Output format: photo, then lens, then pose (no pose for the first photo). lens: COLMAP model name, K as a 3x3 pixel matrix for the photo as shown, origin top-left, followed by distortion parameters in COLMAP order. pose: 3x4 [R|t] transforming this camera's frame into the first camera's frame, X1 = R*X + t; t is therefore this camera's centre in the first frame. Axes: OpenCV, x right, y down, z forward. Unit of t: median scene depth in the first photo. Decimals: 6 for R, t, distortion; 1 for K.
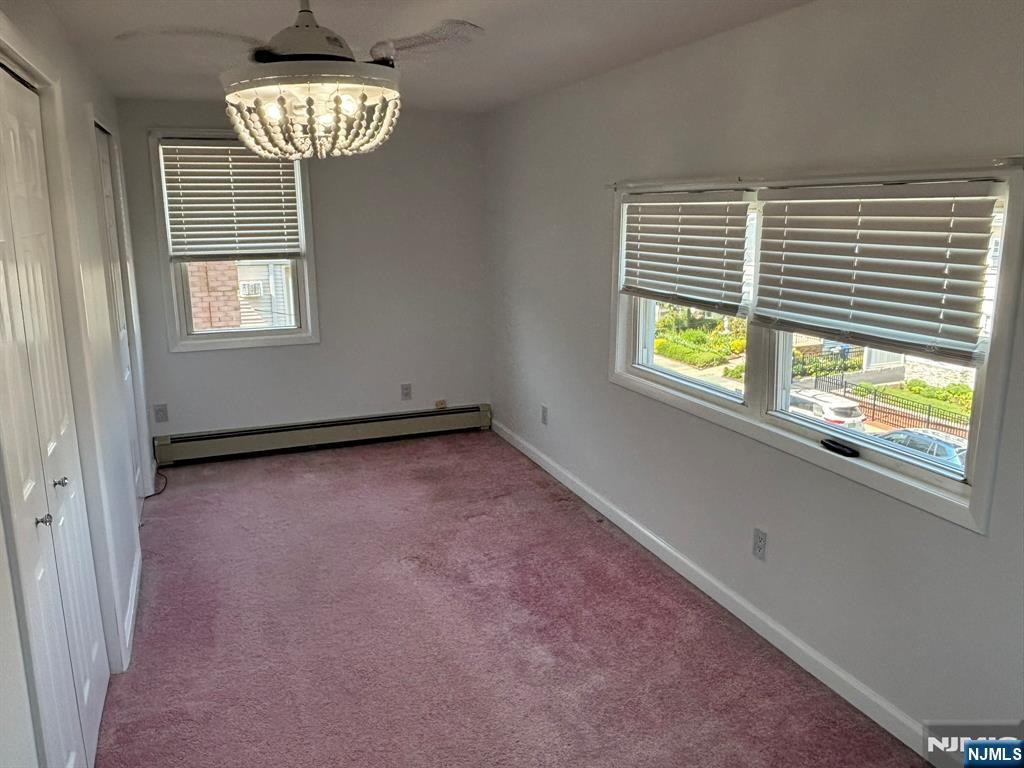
lens RADIAL K [[752.5, 0, 512.0], [0, 752.5, 384.0], [0, 0, 1]] dist [0.008276, 0.000289]
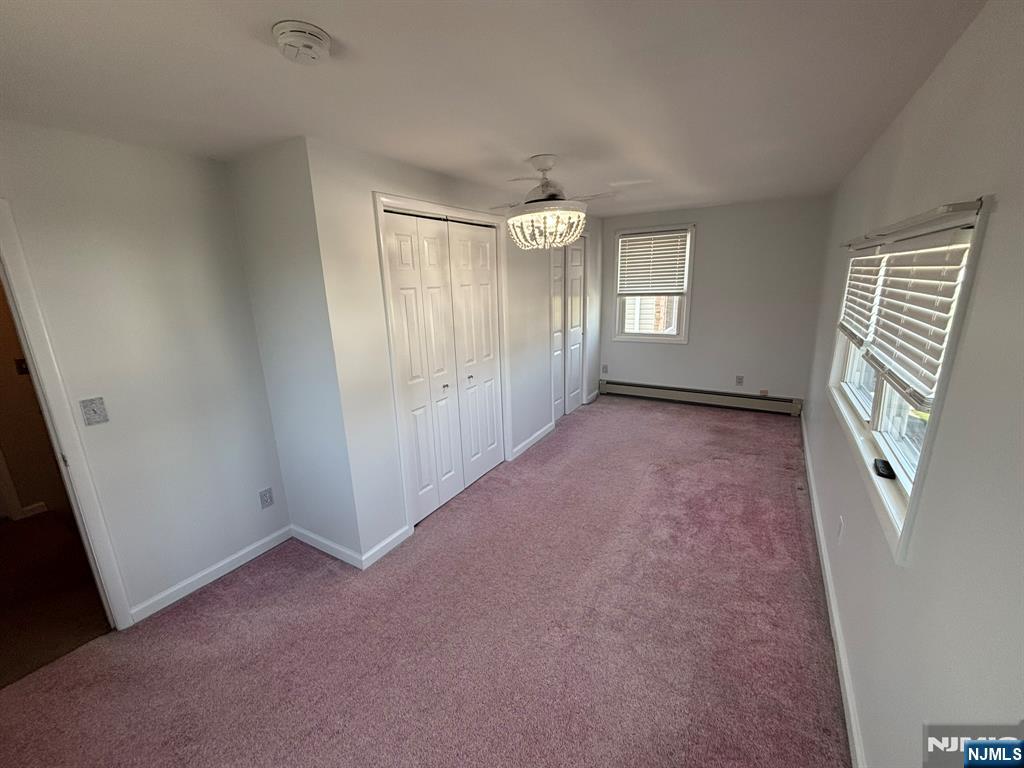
lens RADIAL K [[412.8, 0, 511.1], [0, 412.8, 388.0], [0, 0, 1]] dist [-0.012672, 0.000043]
pose [[0.613608, 0.190556, -0.766272, 0.285361], [-0.145184, 0.981126, 0.127726, -0.018545], [0.776149, 0.032877, 0.629692, 0.079450]]
